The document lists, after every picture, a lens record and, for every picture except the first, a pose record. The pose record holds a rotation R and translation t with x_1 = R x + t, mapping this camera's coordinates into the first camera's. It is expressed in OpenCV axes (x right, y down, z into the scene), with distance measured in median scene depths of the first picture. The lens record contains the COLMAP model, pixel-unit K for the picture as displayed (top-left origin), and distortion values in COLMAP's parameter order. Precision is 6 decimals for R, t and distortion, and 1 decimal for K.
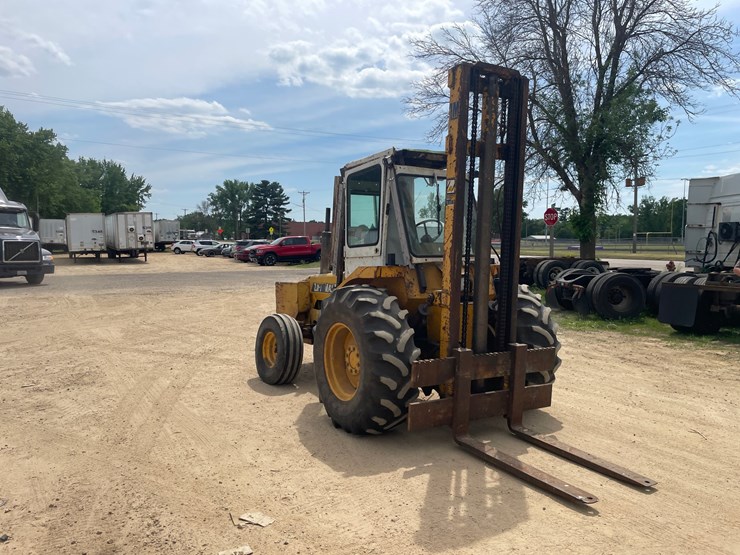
lens RADIAL K [[560.0, 0, 376.1], [0, 560.0, 282.0], [0, 0, 1]] dist [0.090656, -0.120699]
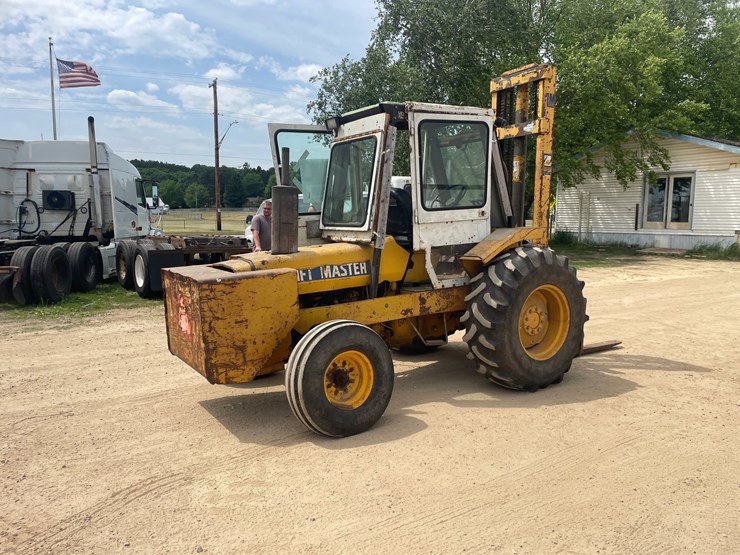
lens RADIAL K [[560.0, 0, 376.1], [0, 560.0, 282.0], [0, 0, 1]] dist [0.090656, -0.120699]
pose [[-0.037113, -0.117449, 0.992385, -0.245504], [0.071314, 0.990226, 0.119860, -0.017288], [-0.996763, 0.075219, -0.028375, 0.309238]]
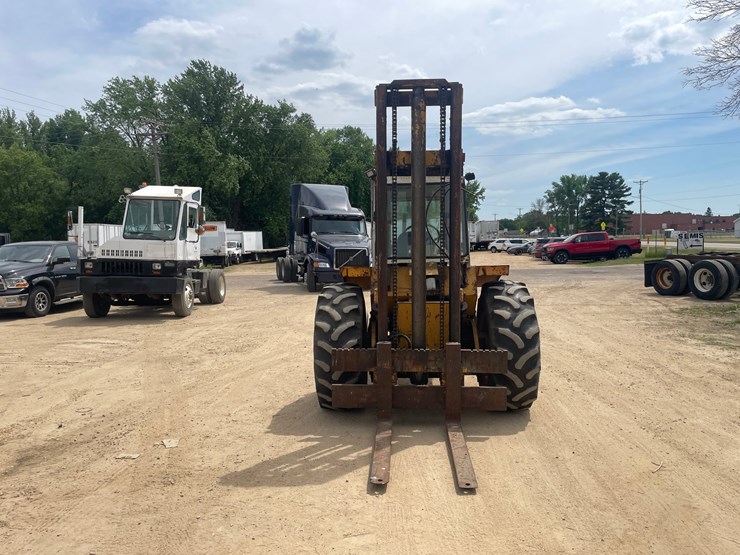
lens RADIAL K [[560.1, 0, 370.2], [0, 560.1, 283.1], [0, 0, 1]] dist [0.102560, -0.135451]
pose [[0.829437, 0.019151, -0.558272, 0.161109], [-0.015847, 0.999817, 0.010753, -0.001887], [0.558376, -0.000072, 0.829588, 0.014105]]
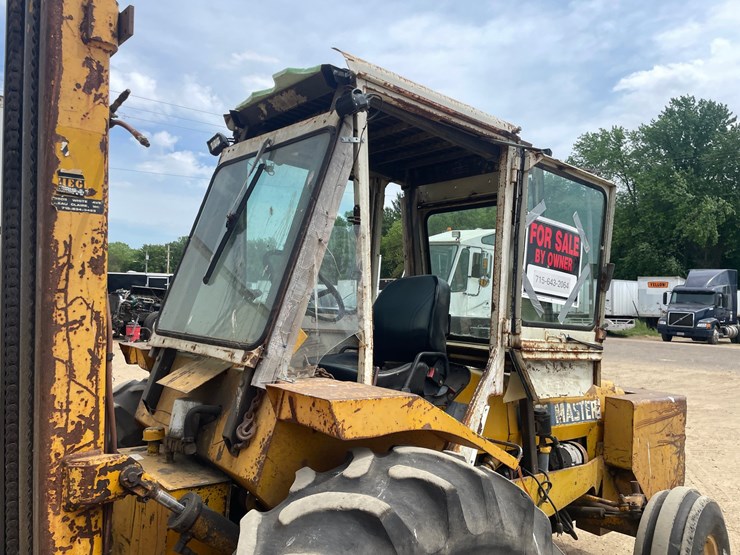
lens RADIAL K [[561.7, 0, 362.1], [0, 561.7, 280.9], [0, 0, 1]] dist [0.091476, -0.121947]
pose [[0.140198, -0.027484, -0.989742, 0.135335], [-0.096602, 0.994466, -0.041300, -0.020151], [0.985400, 0.101401, 0.136768, 0.260851]]
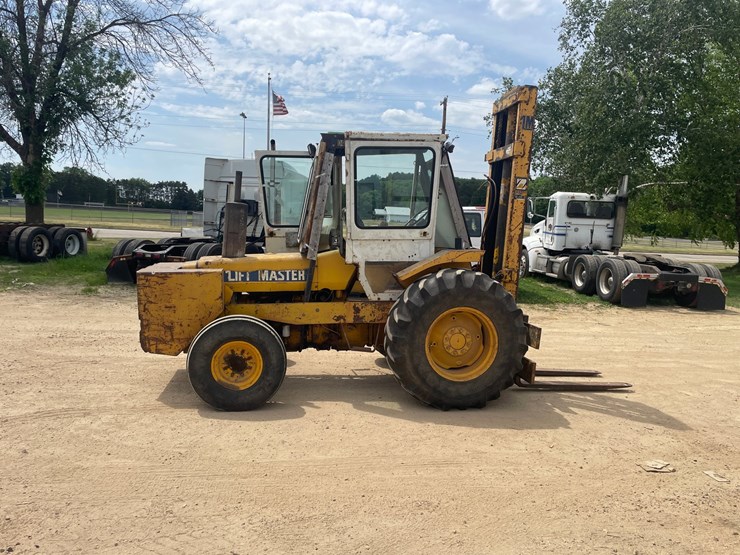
lens RADIAL K [[560.0, 0, 376.1], [0, 560.0, 282.0], [0, 0, 1]] dist [0.090656, -0.120699]
pose [[0.384828, -0.081378, 0.919394, -0.246375], [0.018888, 0.996591, 0.080305, -0.013261], [-0.922795, -0.013538, 0.385053, 0.174823]]
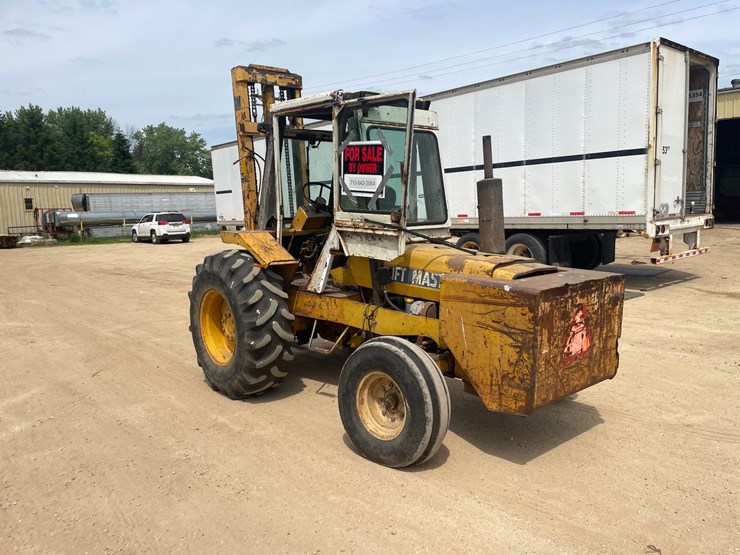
lens RADIAL K [[560.0, 0, 376.1], [0, 560.0, 282.0], [0, 0, 1]] dist [0.090656, -0.120699]
pose [[-0.986059, 0.045613, -0.160022, 0.041480], [0.013707, 0.980692, 0.195079, -0.033671], [0.165830, 0.190166, -0.967645, 0.520792]]
